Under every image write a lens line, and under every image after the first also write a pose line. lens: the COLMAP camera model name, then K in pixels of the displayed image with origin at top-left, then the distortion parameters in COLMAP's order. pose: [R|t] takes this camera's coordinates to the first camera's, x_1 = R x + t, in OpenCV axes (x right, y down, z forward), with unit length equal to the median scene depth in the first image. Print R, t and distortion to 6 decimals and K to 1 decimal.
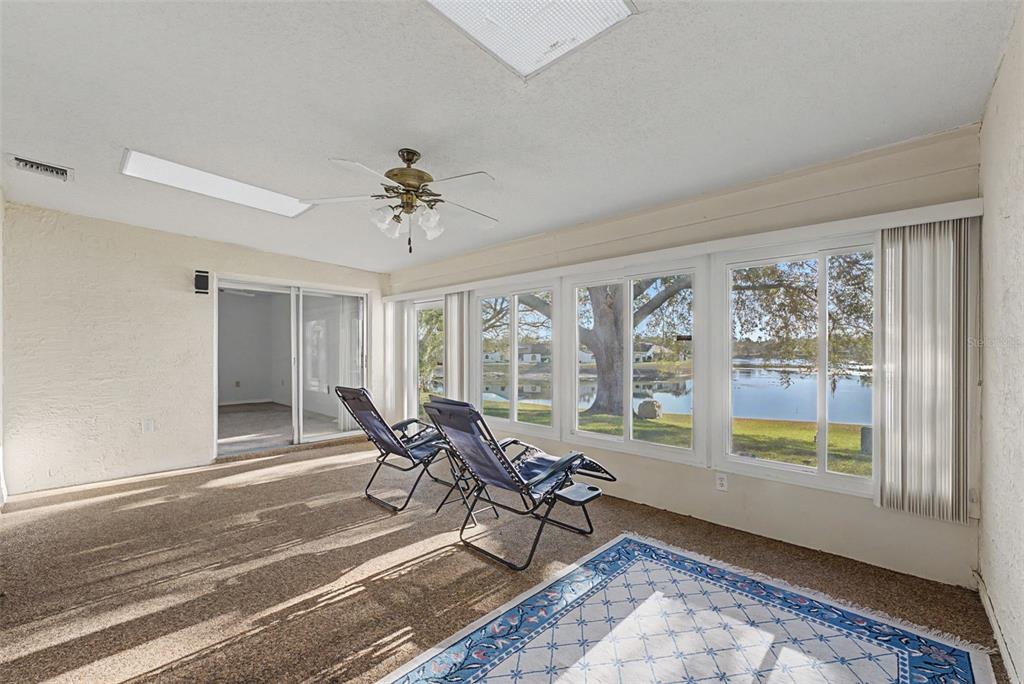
lens RADIAL K [[412.0, 0, 513.8], [0, 412.0, 346.2], [0, 0, 1]] dist [-0.000405, -0.000120]
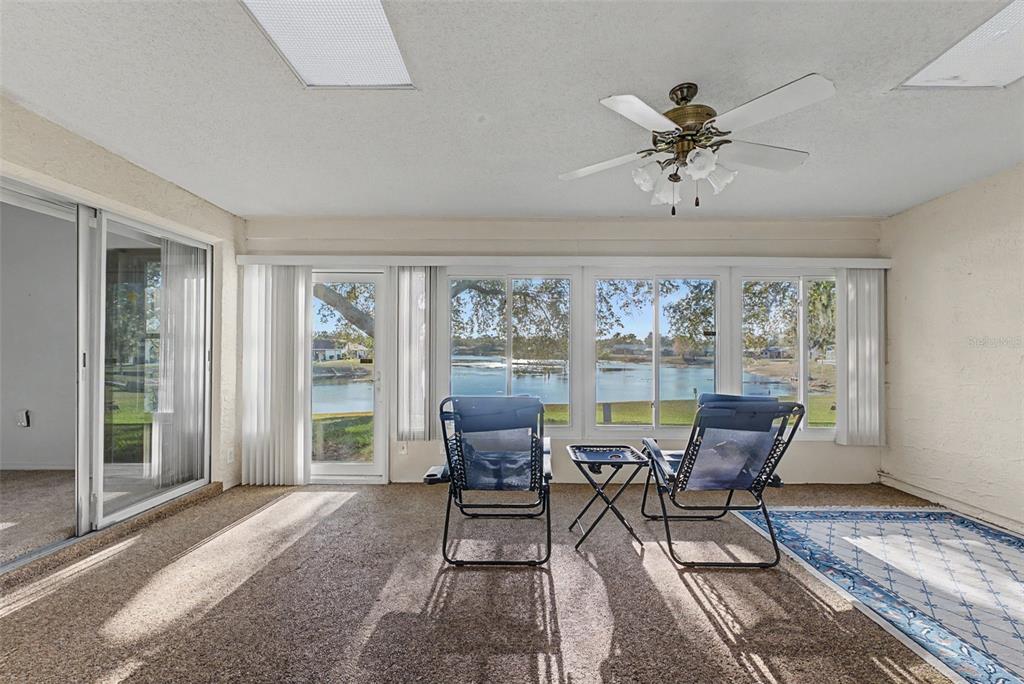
lens RADIAL K [[417.0, 0, 511.9], [0, 417.0, 338.1], [0, 0, 1]] dist [0.000656, 0.000009]
pose [[0.736461, 0.020480, 0.676170, -1.031383], [-0.011481, 0.999776, -0.017776, 0.027121], [-0.676382, 0.005329, 0.736531, 0.631916]]
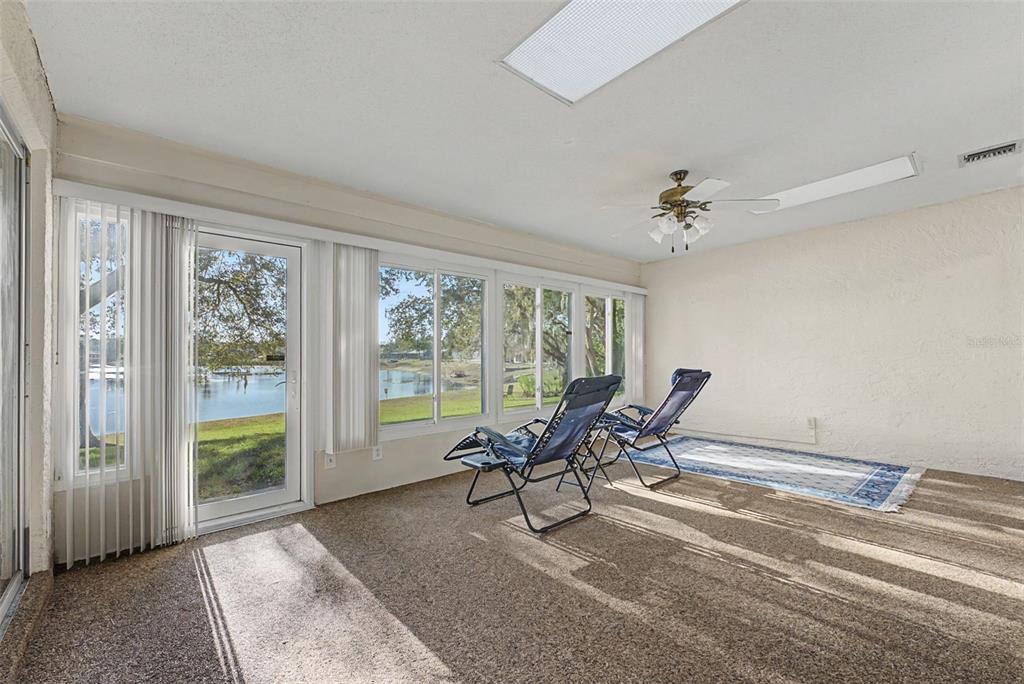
lens RADIAL K [[430.3, 0, 499.9], [0, 430.3, 339.0], [0, 0, 1]] dist [-0.011309, 0.000023]
pose [[0.093330, 0.030521, 0.995167, -1.559714], [-0.008095, 0.999520, -0.029895, 0.070275], [-0.995602, -0.005265, 0.093533, 1.402517]]
